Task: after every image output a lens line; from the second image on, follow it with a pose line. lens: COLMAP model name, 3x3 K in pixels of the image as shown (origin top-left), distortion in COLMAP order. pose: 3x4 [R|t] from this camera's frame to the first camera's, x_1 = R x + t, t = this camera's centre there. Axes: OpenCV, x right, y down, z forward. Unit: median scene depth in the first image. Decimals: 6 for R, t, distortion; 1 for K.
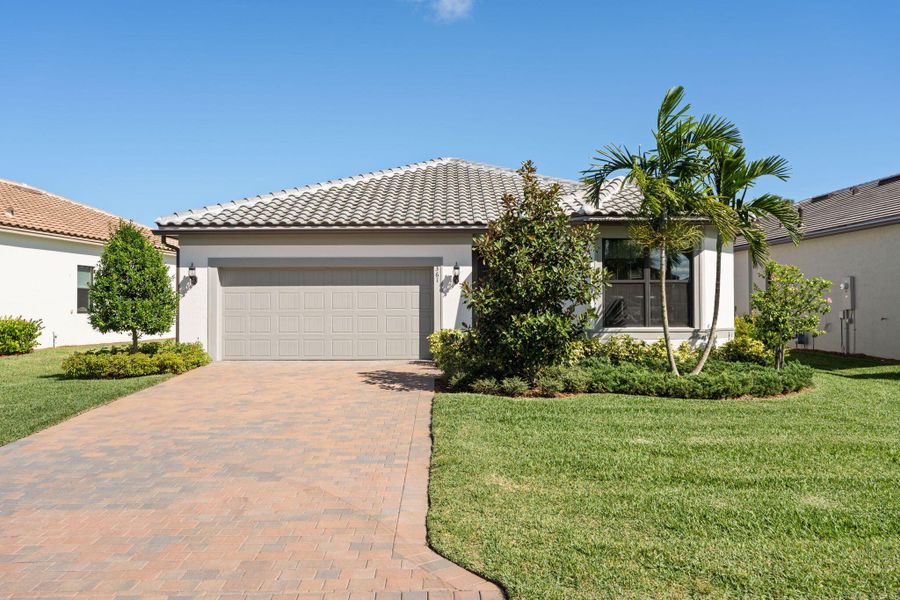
lens RADIAL K [[532.1, 0, 450.4], [0, 532.1, 252.4], [0, 0, 1]] dist [0.004164, 0.001537]
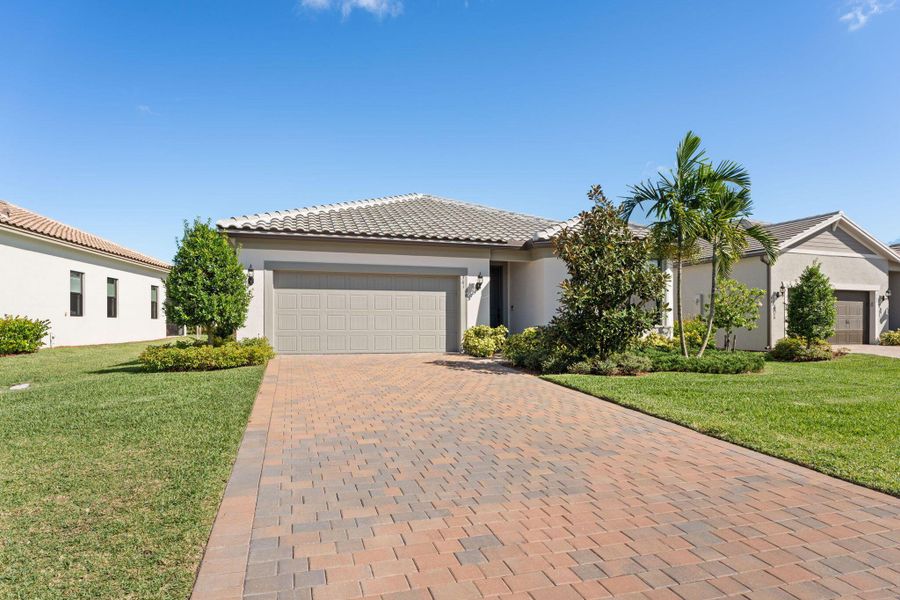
lens RADIAL K [[400.3, 0, 447.2], [0, 400.3, 297.2], [0, 0, 1]] dist [0.000595, -0.000033]
pose [[0.975431, 0.017898, 0.219575, -0.270522], [-0.028431, 0.998587, 0.044902, 0.036875], [-0.218461, -0.050042, 0.974562, 0.118755]]
